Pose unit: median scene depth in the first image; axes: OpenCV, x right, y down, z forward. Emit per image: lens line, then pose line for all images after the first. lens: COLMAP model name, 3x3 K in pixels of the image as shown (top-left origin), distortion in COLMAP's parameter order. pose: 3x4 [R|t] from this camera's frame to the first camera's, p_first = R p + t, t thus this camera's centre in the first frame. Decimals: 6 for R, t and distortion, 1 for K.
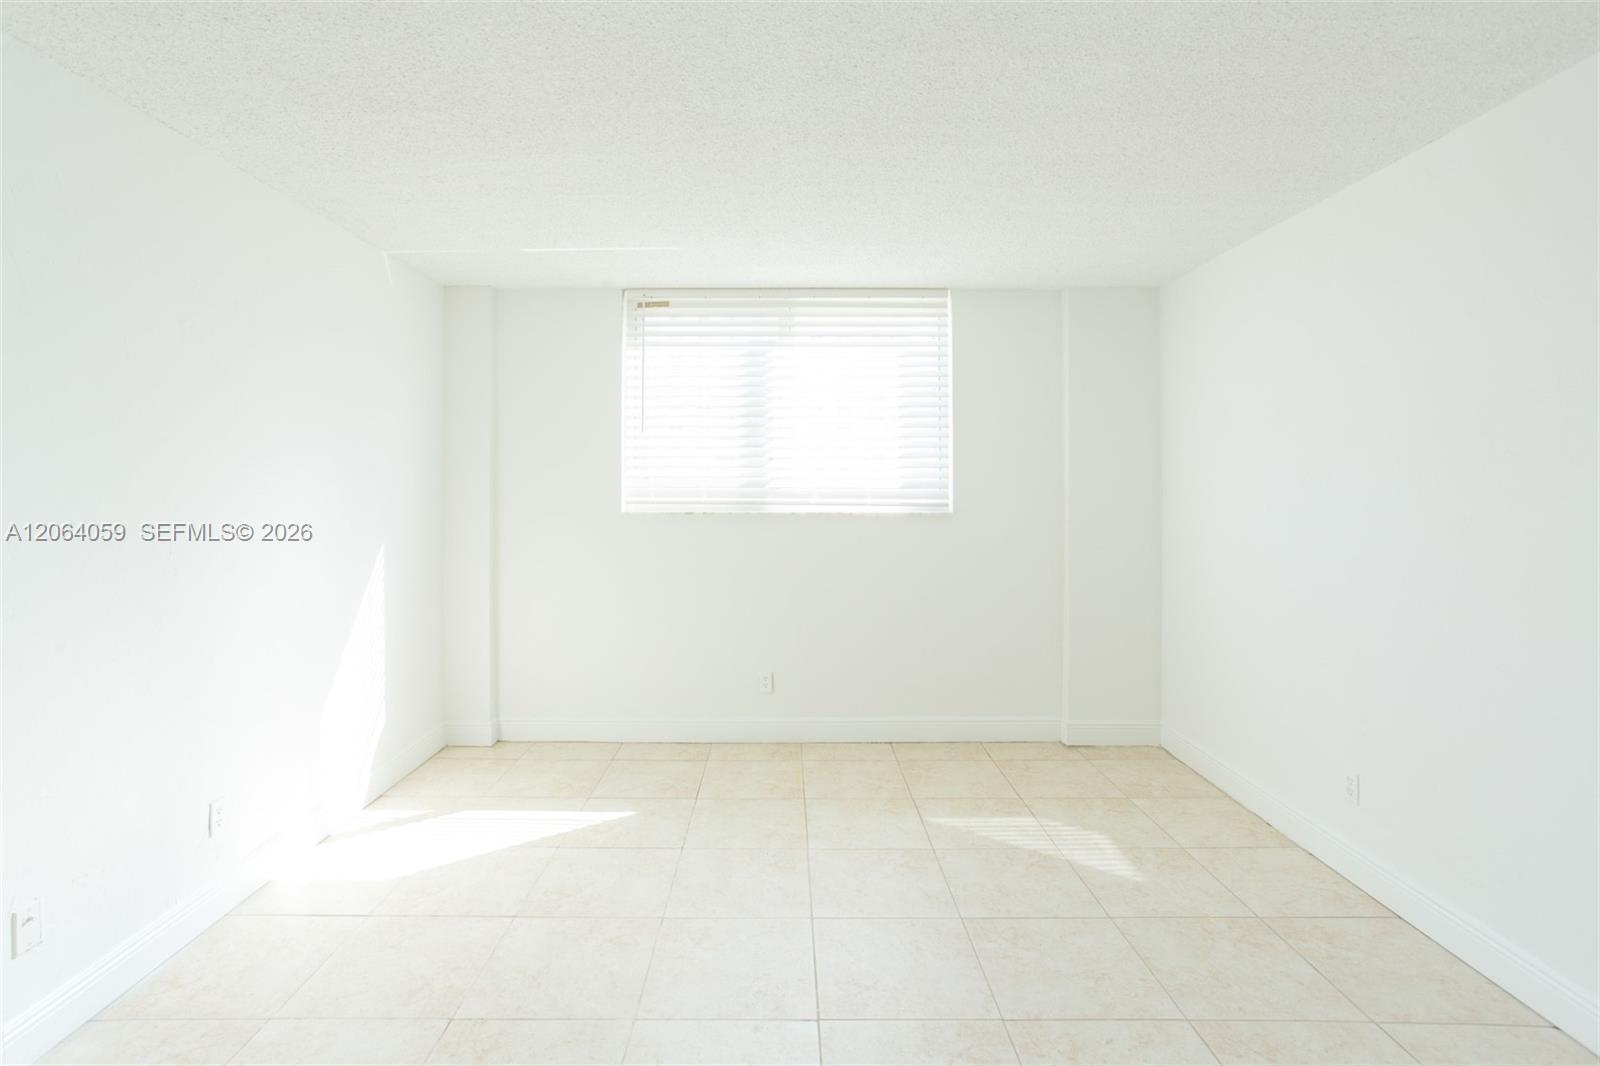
lens RADIAL K [[759.1, 0, 802.6], [0, 759.1, 505.7], [0, 0, 1]] dist [-0.047016, 0.043796]
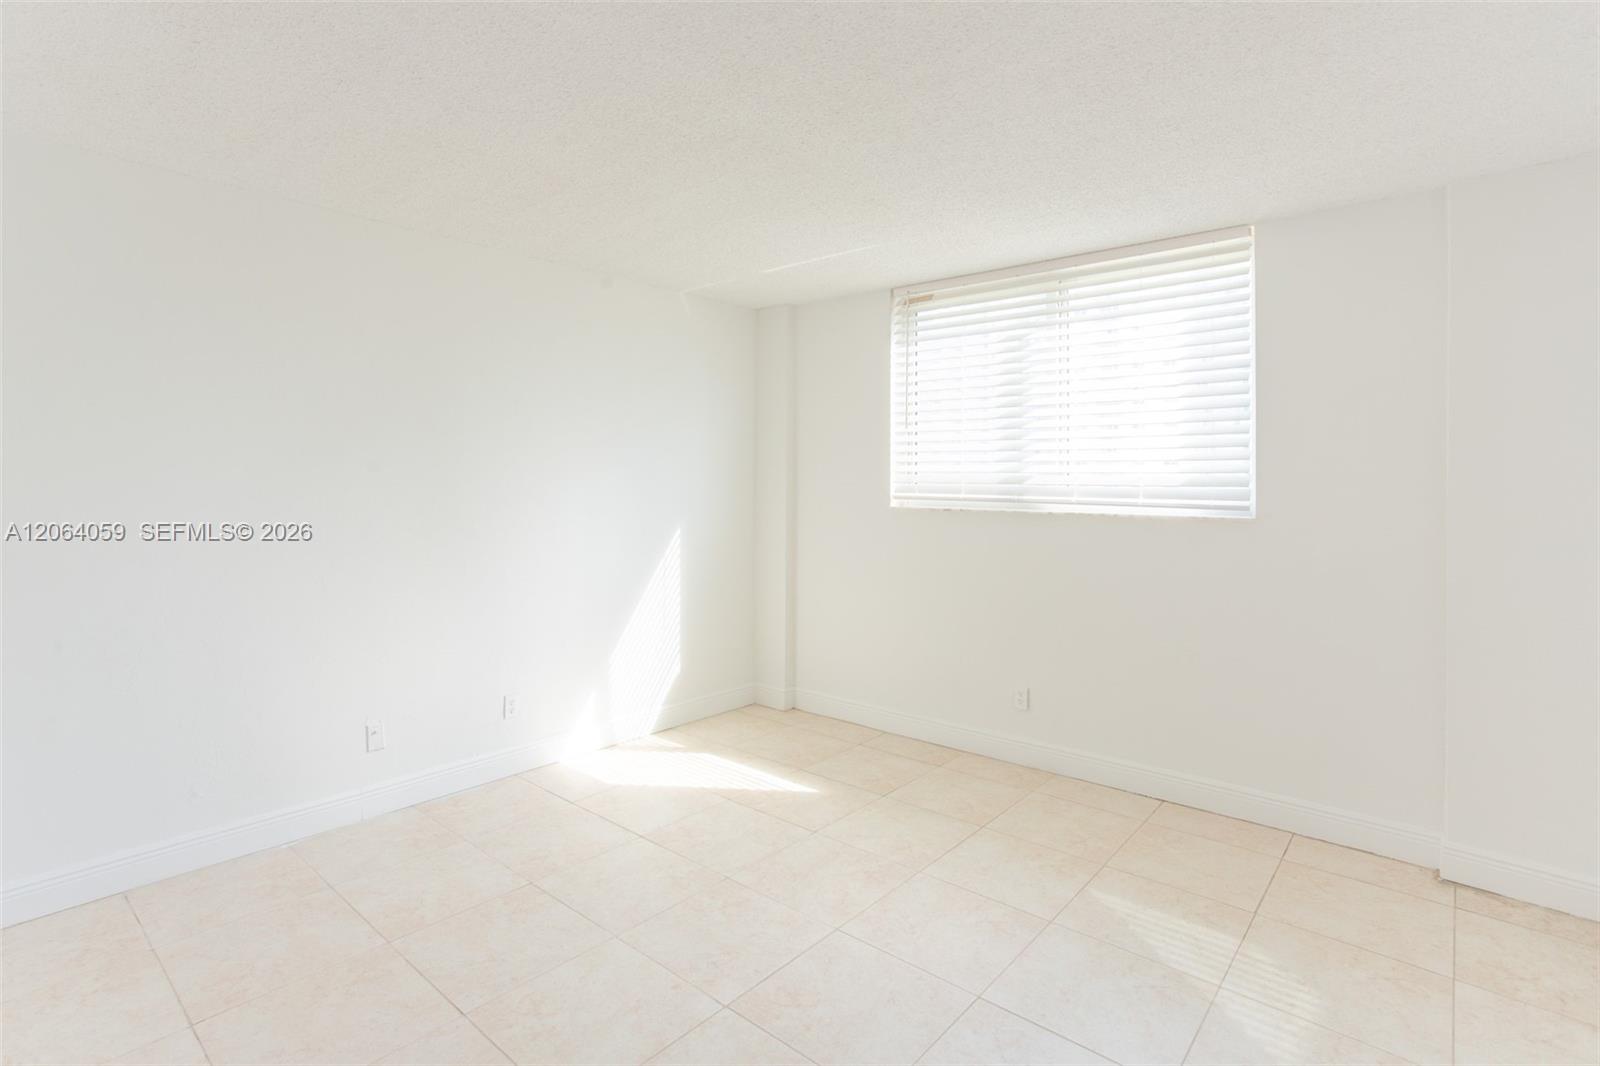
lens RADIAL K [[765.9, 0, 765.3], [0, 765.9, 500.0], [0, 0, 1]] dist [0.017571, 0.001648]
pose [[0.772081, 0.020687, -0.635187, 0.303303], [-0.023195, 0.999721, 0.004365, -0.001415], [0.635100, 0.011363, 0.772346, 0.092199]]
